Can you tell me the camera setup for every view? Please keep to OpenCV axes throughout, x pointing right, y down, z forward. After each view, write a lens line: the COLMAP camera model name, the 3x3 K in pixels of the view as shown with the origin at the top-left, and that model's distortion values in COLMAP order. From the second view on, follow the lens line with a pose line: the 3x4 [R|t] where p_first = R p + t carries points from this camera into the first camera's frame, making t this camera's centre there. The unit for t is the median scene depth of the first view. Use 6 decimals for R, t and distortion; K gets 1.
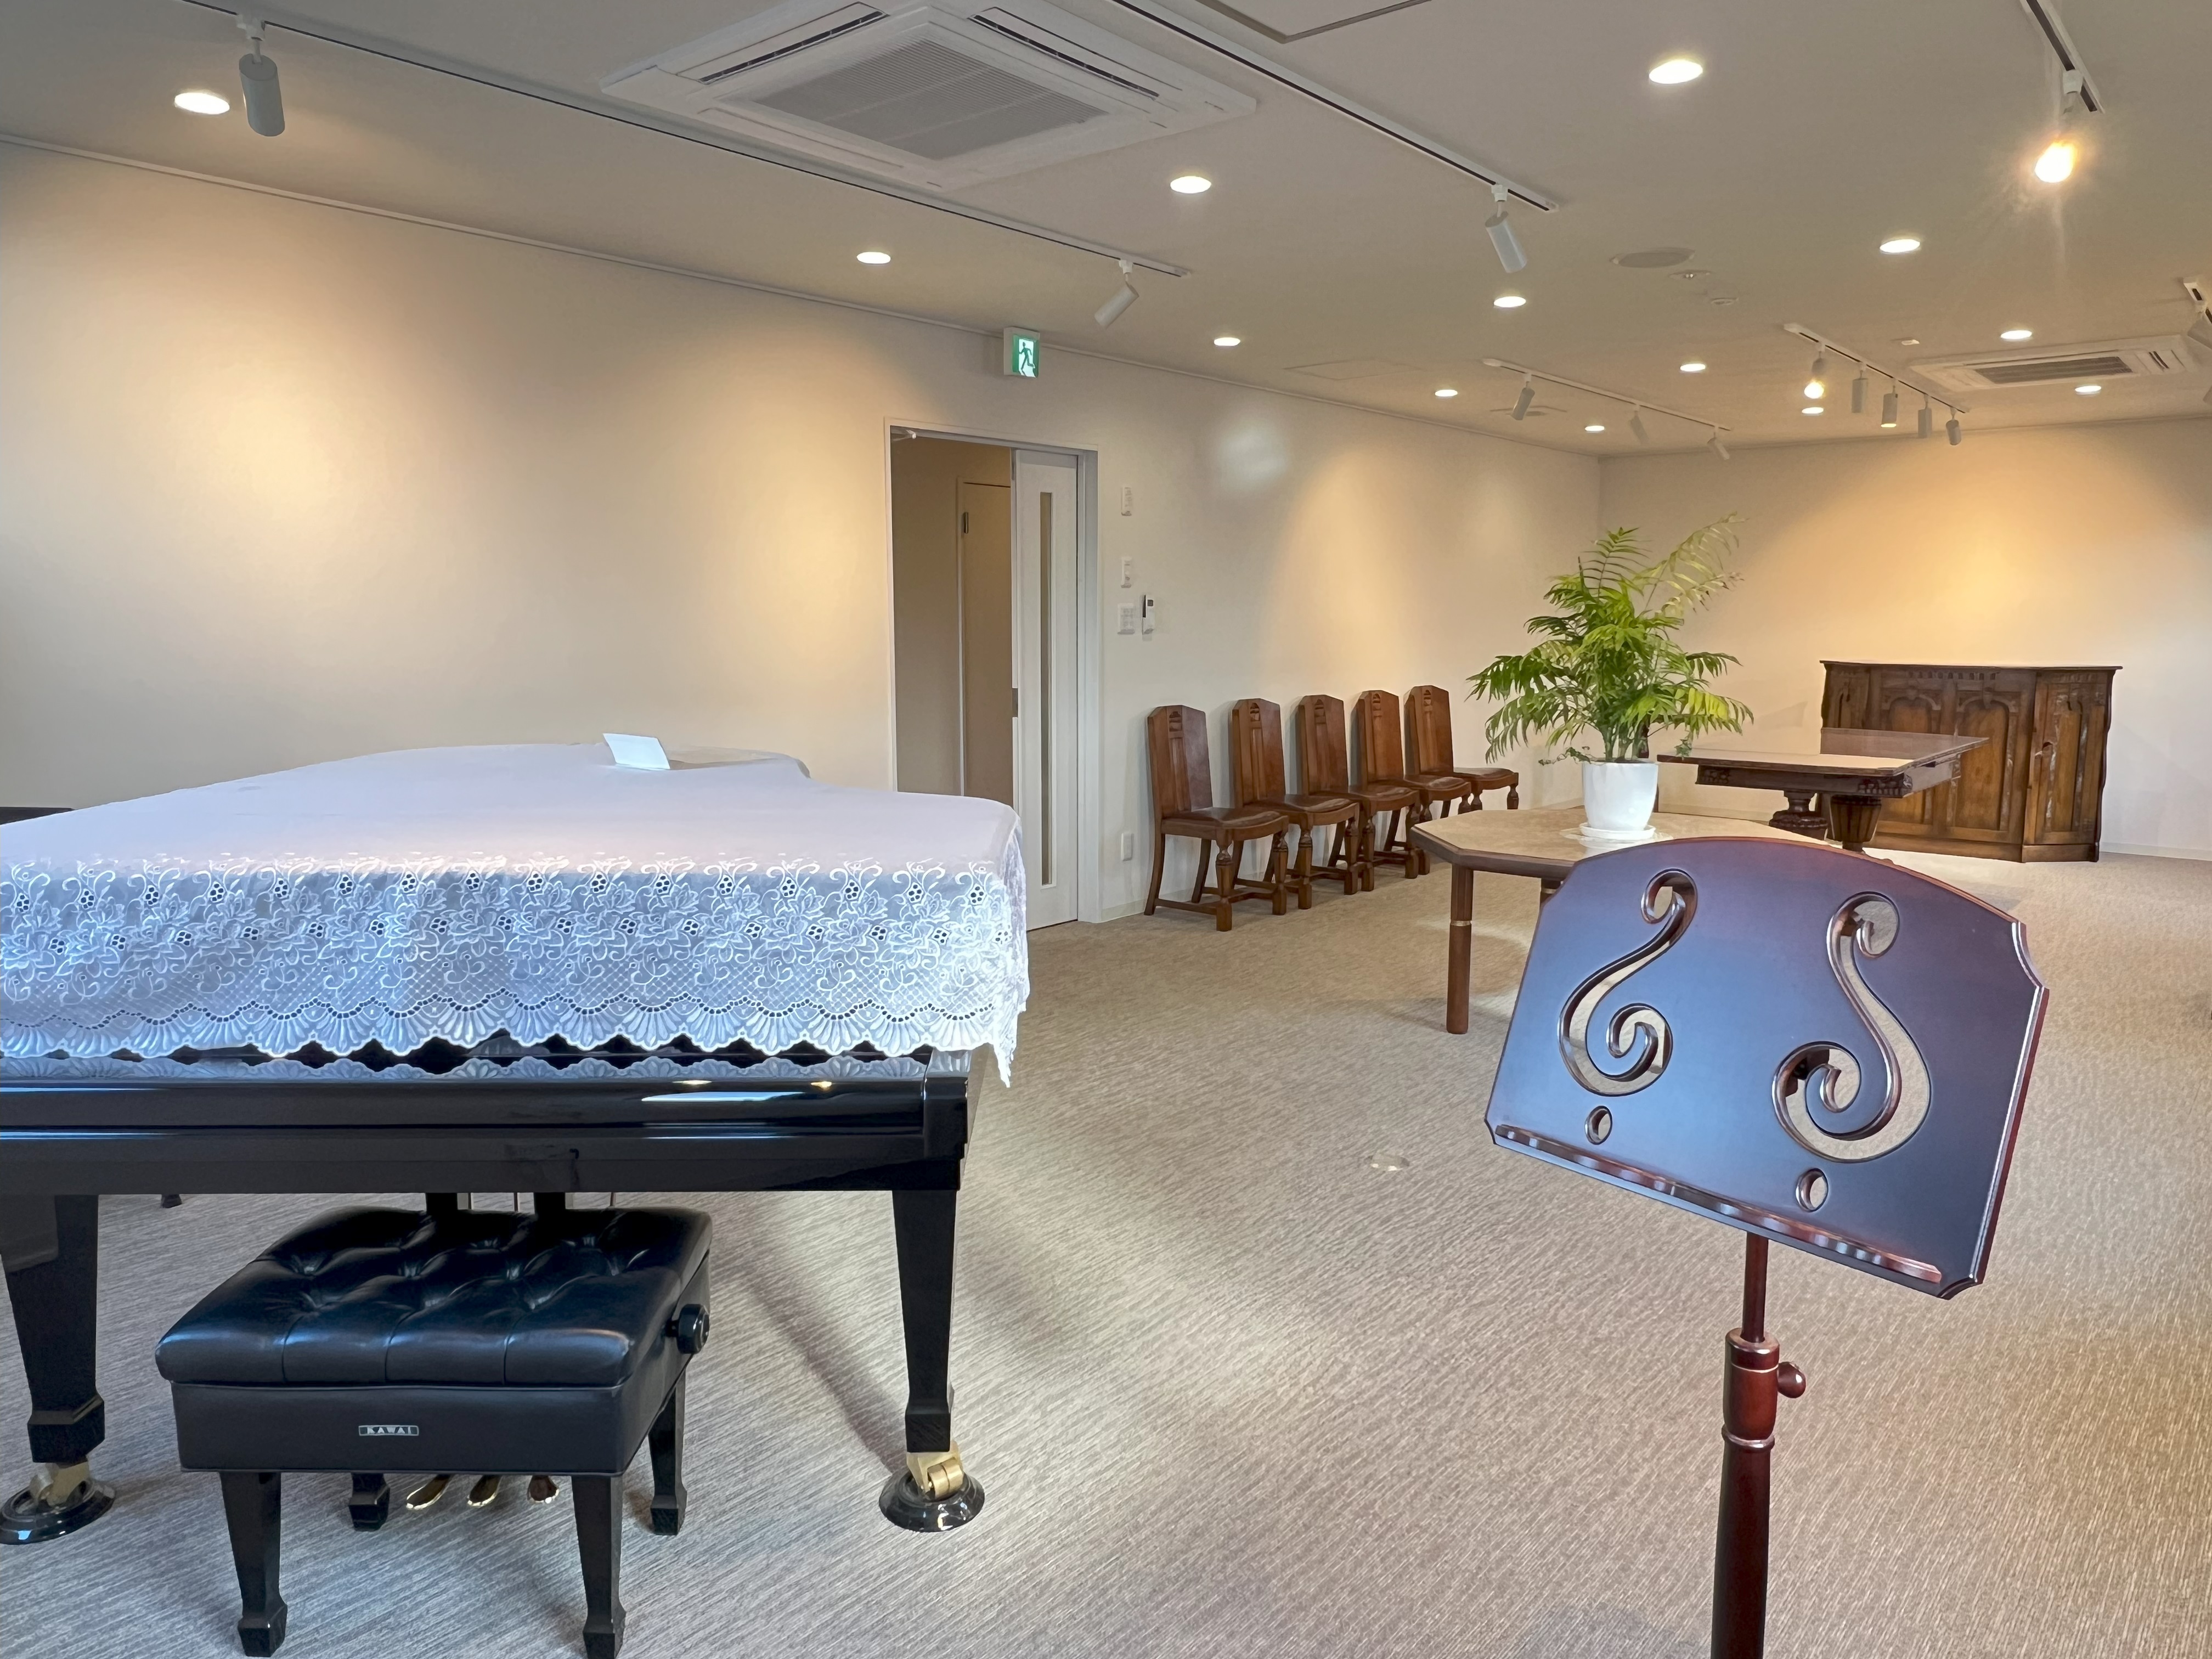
lens RADIAL K [[1471.5, 0, 1111.0], [0, 1471.5, 818.9], [0, 0, 1]] dist [-0.001398, -0.001993]
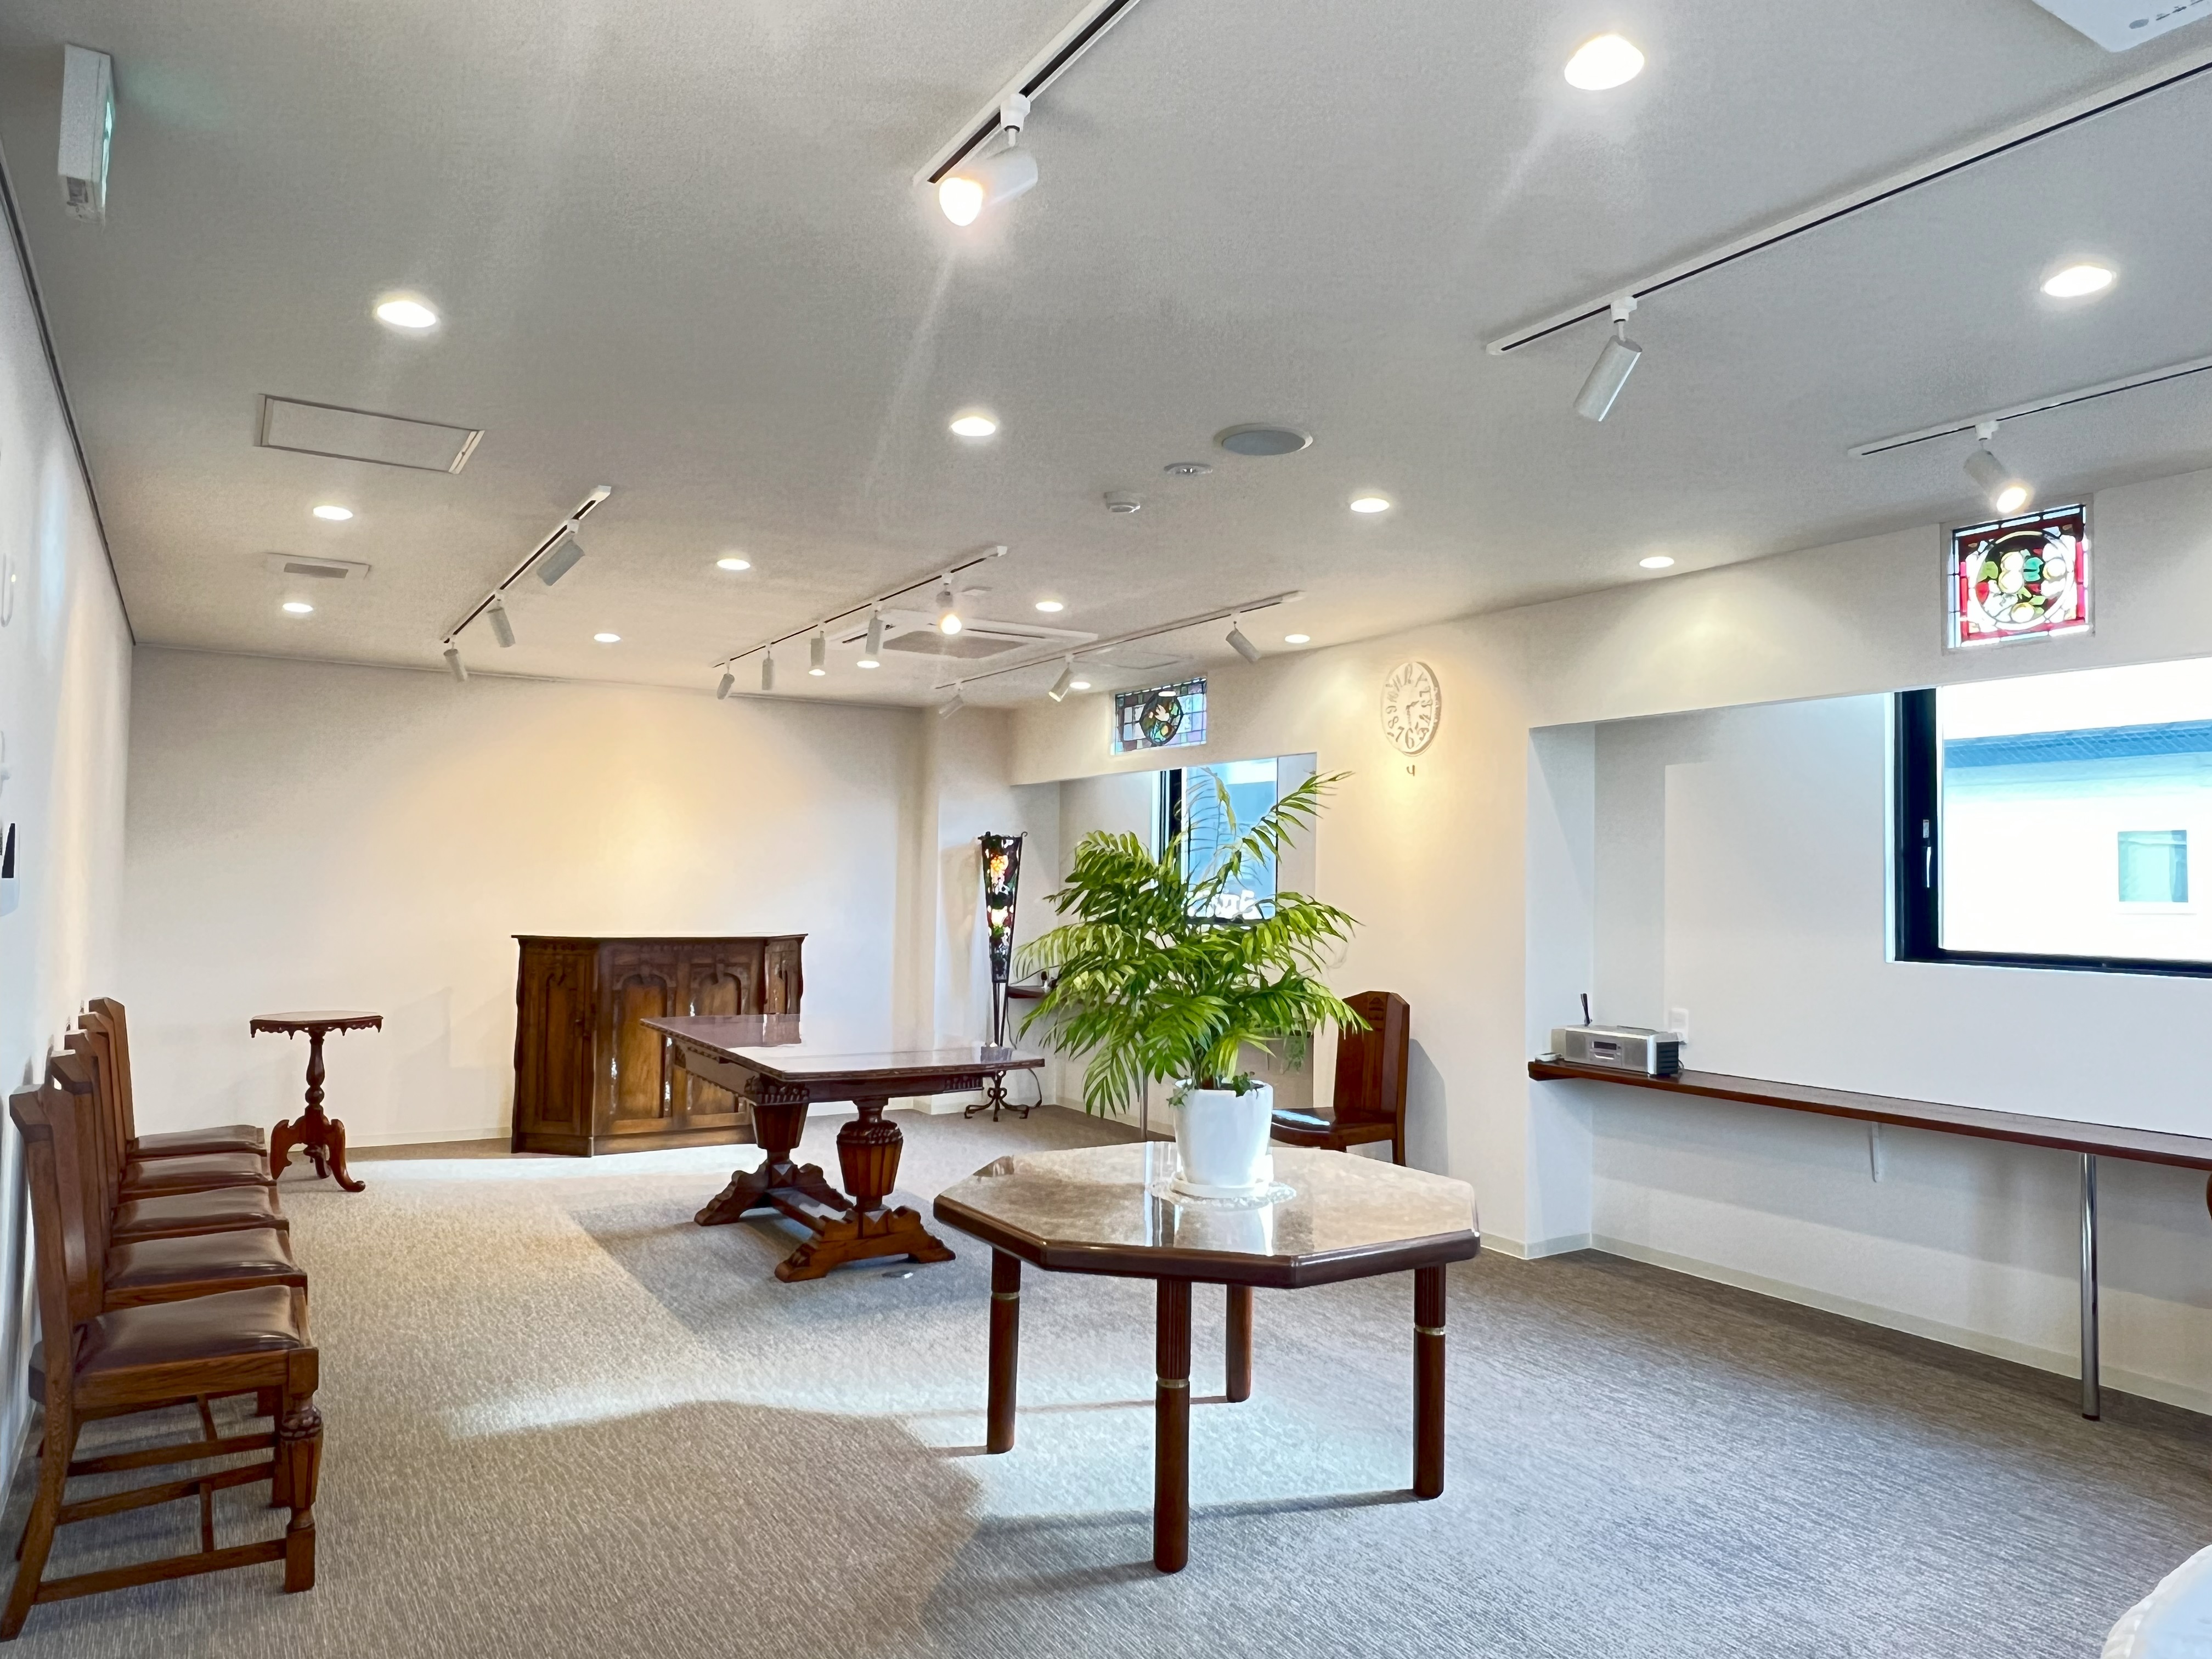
lens RADIAL K [[1471.5, 0, 1104.1], [0, 1471.5, 822.3], [0, 0, 1]] dist [-0.001398, -0.001993]
pose [[0.310596, 0.039896, 0.949704, -0.144970], [0.124954, 0.988735, -0.082401, -0.046138], [-0.942293, 0.144263, 0.302112, 0.325087]]
